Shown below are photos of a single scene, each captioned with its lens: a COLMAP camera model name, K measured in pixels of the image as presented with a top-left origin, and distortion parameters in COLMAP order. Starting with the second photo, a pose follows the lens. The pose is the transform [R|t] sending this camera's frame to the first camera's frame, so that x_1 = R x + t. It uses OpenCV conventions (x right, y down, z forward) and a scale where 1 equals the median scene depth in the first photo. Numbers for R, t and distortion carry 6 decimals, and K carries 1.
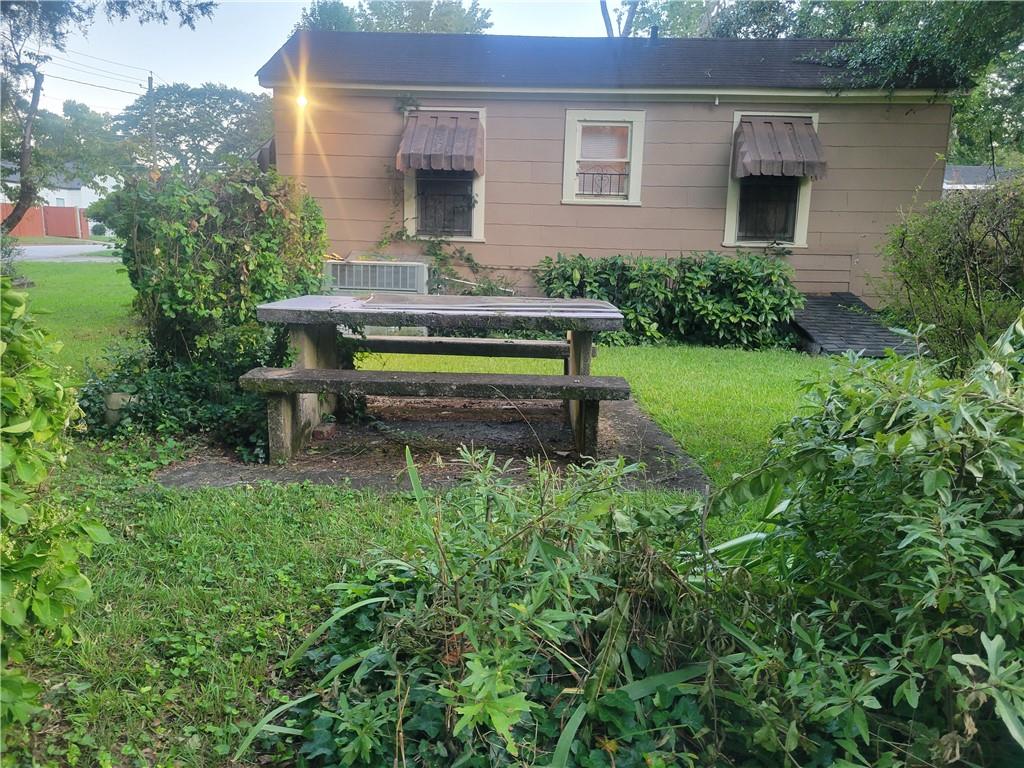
lens RADIAL K [[765.9, 0, 502.8], [0, 765.9, 383.9], [0, 0, 1]] dist [0.065470, -0.057248]
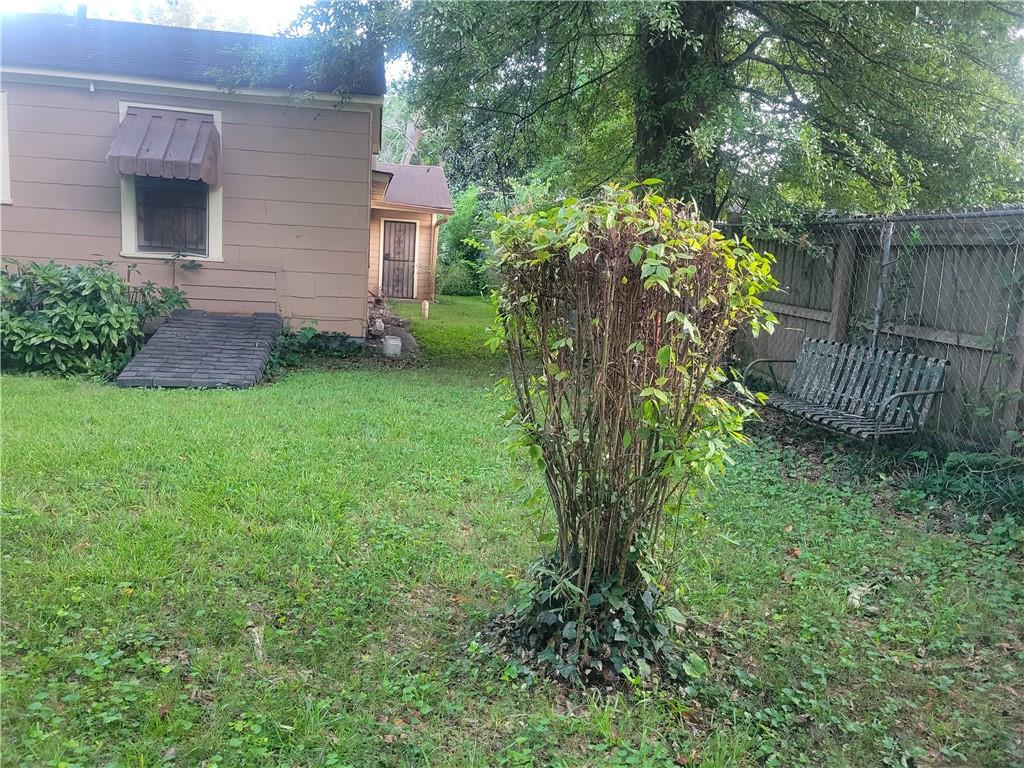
lens RADIAL K [[765.9, 0, 502.8], [0, 765.9, 383.9], [0, 0, 1]] dist [0.065470, -0.057248]
pose [[0.980645, -0.002345, 0.195781, 0.540006], [0.008214, 0.999541, -0.029170, -0.007530], [-0.195623, 0.030213, 0.980214, 0.072742]]
